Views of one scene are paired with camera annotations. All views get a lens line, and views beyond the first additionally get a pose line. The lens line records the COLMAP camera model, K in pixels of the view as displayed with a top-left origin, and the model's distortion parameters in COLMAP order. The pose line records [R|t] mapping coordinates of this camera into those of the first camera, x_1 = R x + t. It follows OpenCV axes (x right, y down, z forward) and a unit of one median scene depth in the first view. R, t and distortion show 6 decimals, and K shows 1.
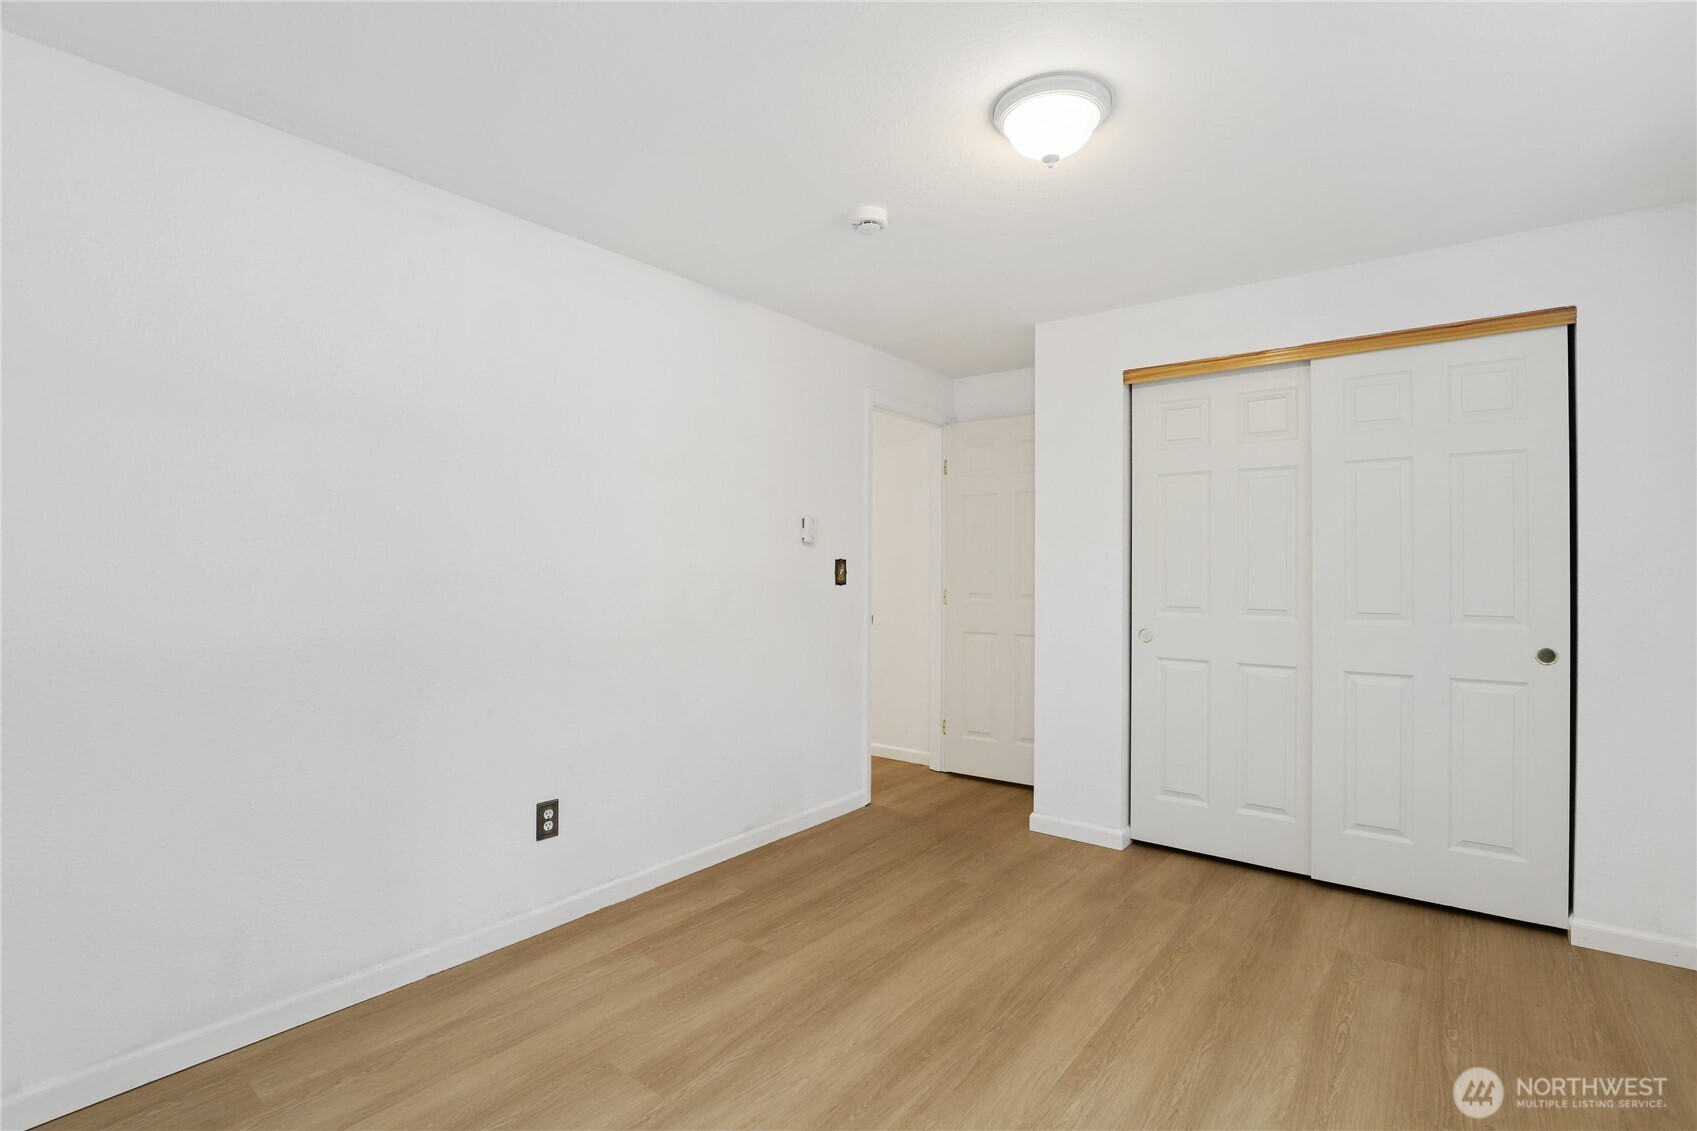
lens RADIAL K [[800.4, 0, 875.4], [0, 800.4, 566.8], [0, 0, 1]] dist [-0.025893, 0.000762]
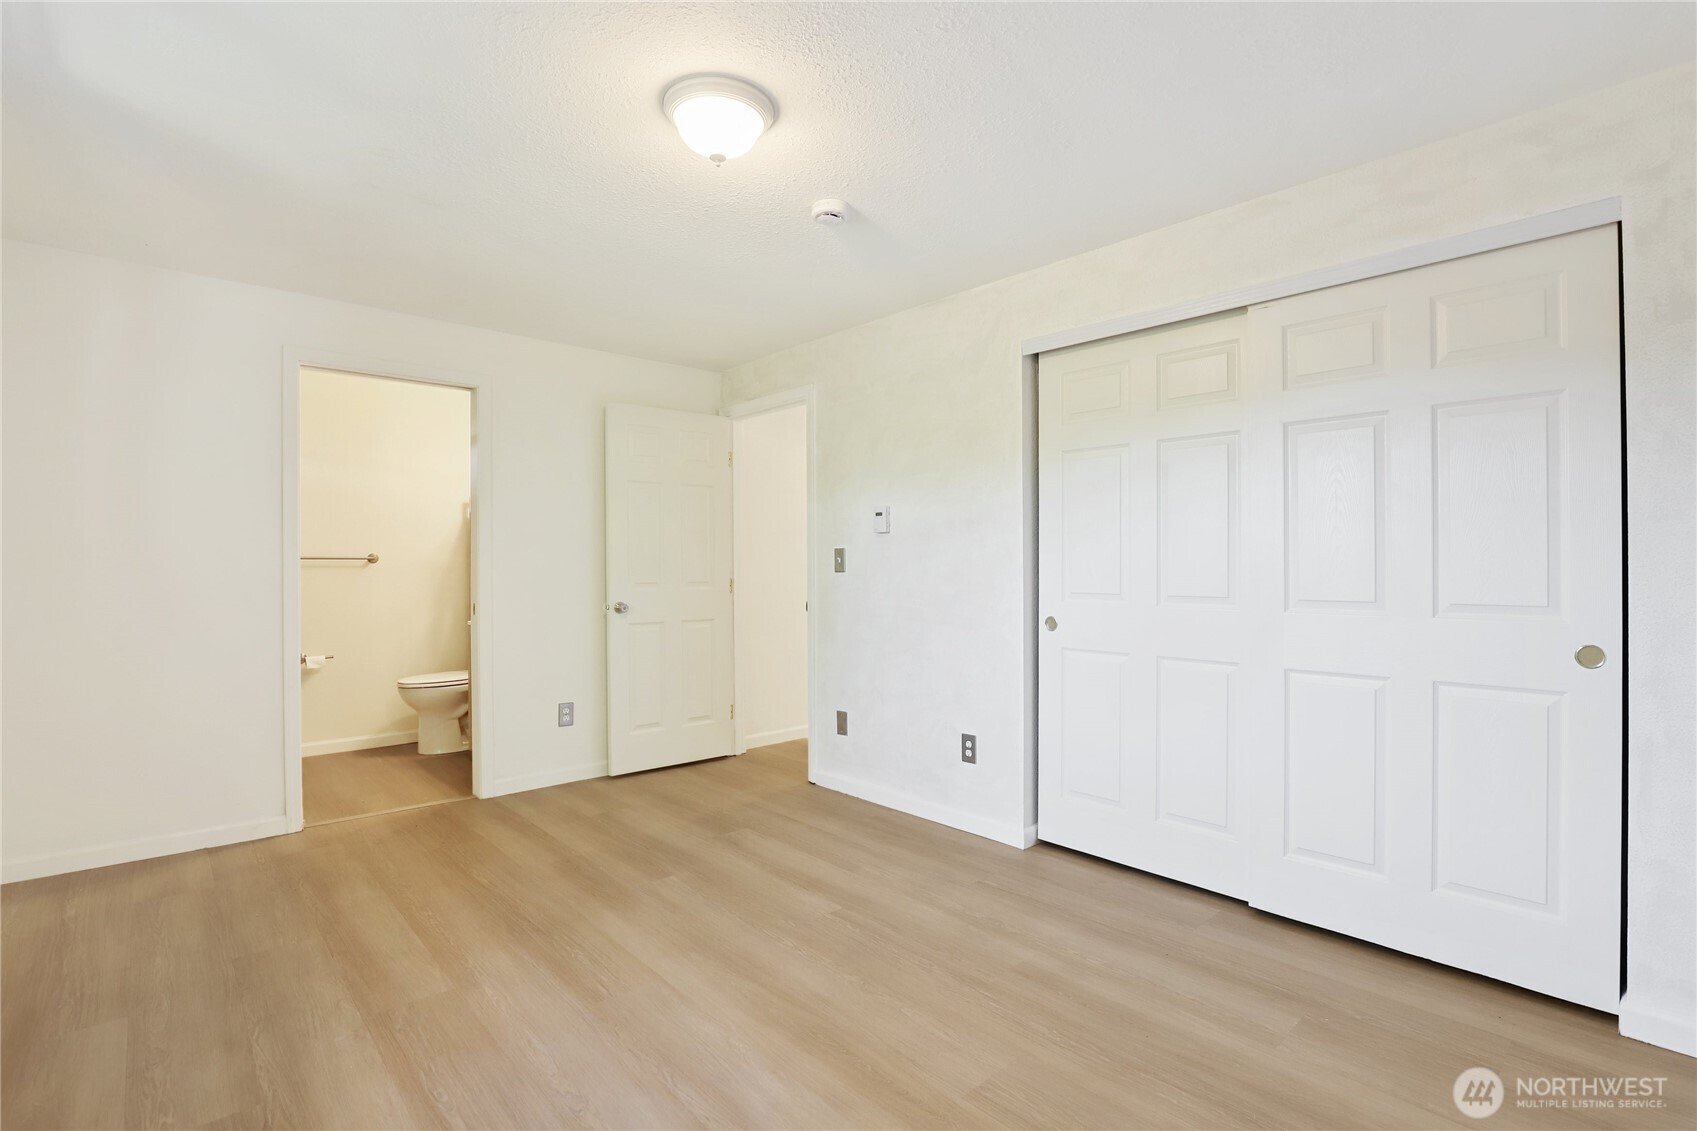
lens RADIAL K [[820.6, 0, 848.5], [0, 820.6, 565.5], [0, 0, 1]] dist [-0.019197, 0.000101]
pose [[0.951305, -0.004776, -0.308215, 0.535659], [0.005743, 0.999981, 0.002231, 0.019146], [0.308199, -0.003892, 0.951314, 0.015603]]
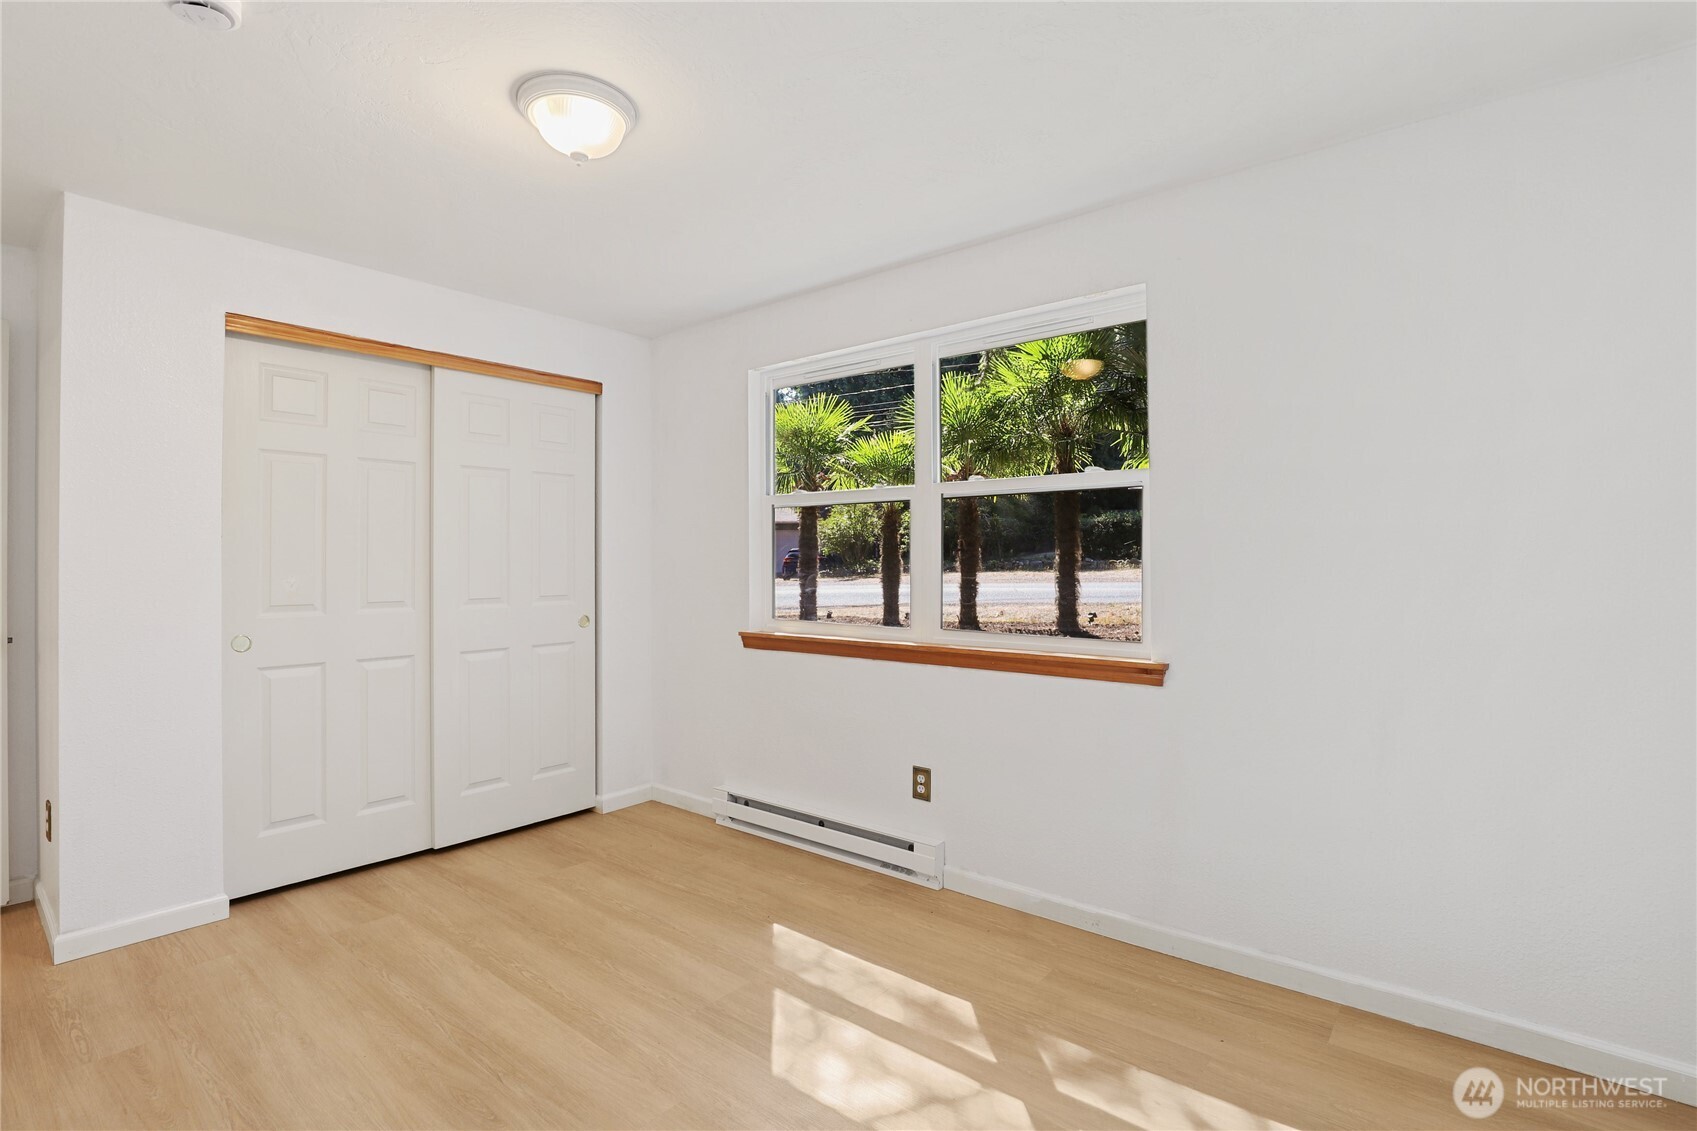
lens RADIAL K [[800.9, 0, 839.3], [0, 800.9, 557.1], [0, 0, 1]] dist [-0.026566, 0.000194]
pose [[0.046746, 0.001254, 0.998906, -0.578942], [0.003312, 0.999994, -0.001410, 0.000847], [-0.998901, 0.003375, 0.046741, 0.465123]]
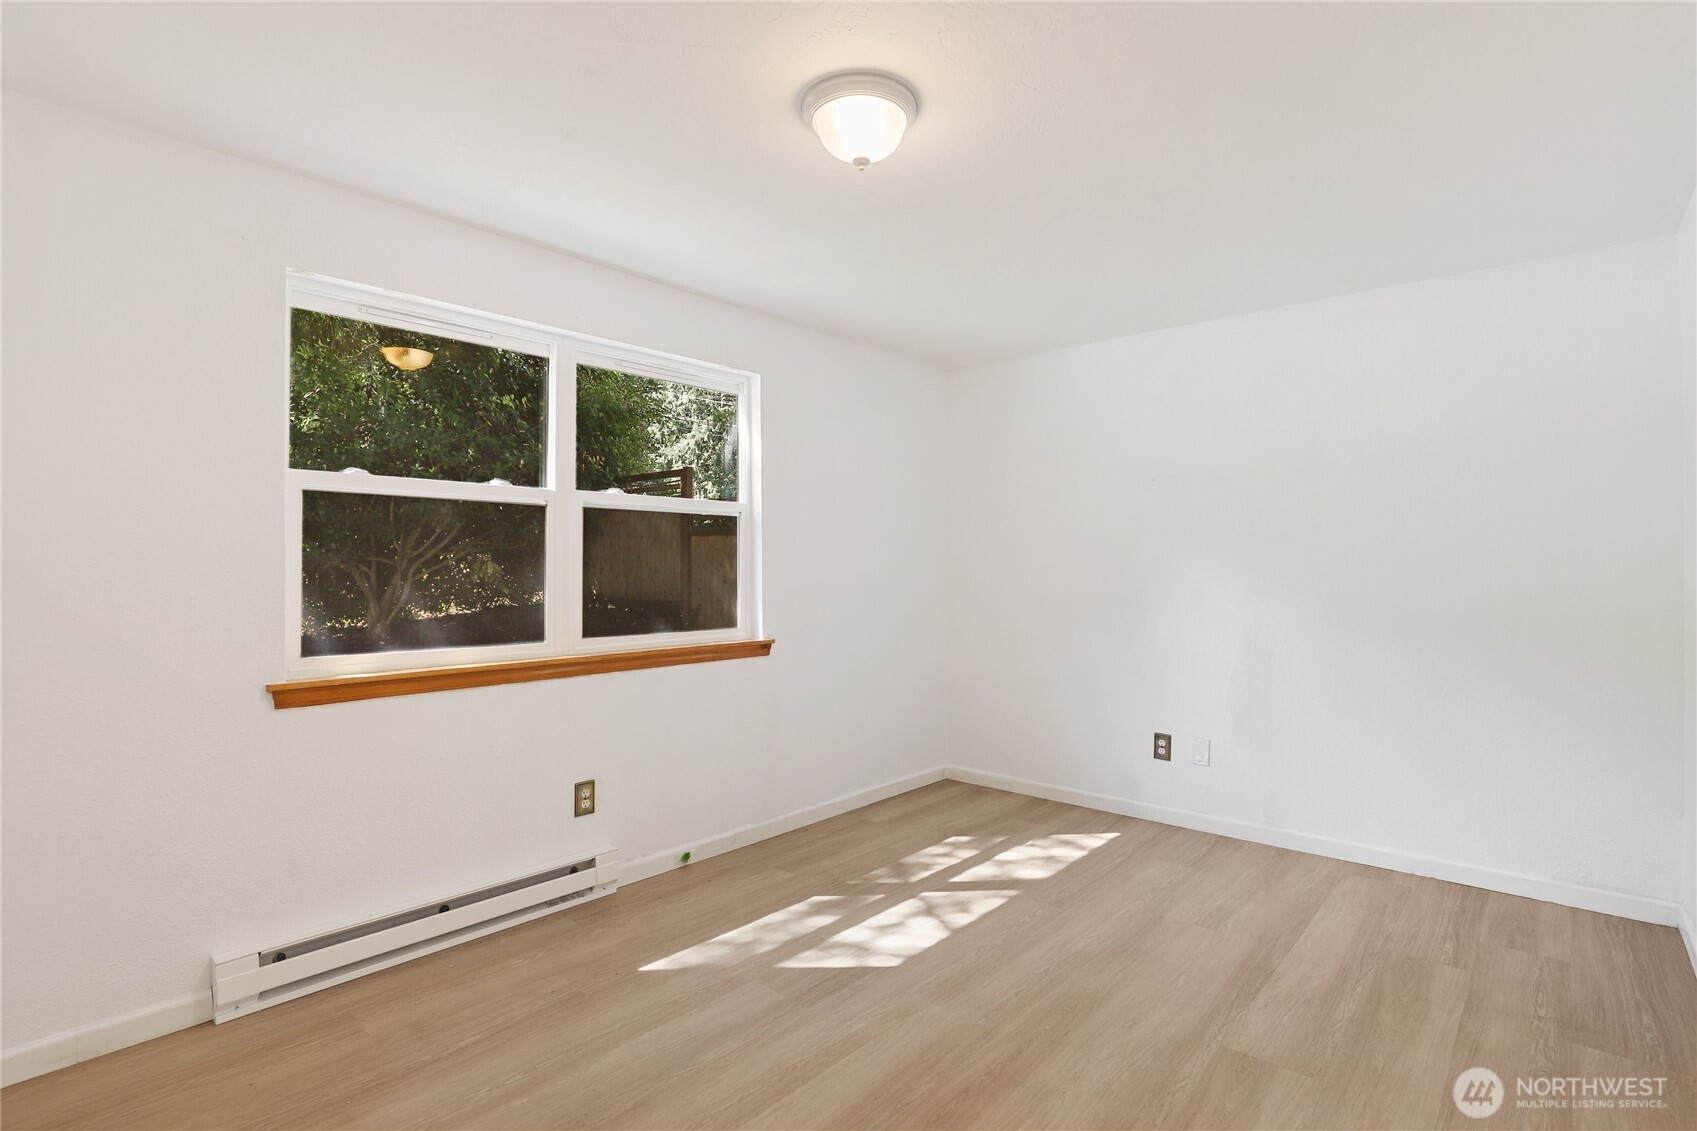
lens RADIAL K [[800.4, 0, 875.4], [0, 800.4, 566.8], [0, 0, 1]] dist [-0.025893, 0.000762]
pose [[-0.996870, -0.001261, 0.079049, 0.091975], [-0.001267, 0.999999, -0.000028, 0.000482], [-0.079049, -0.000128, -0.996871, 1.498904]]
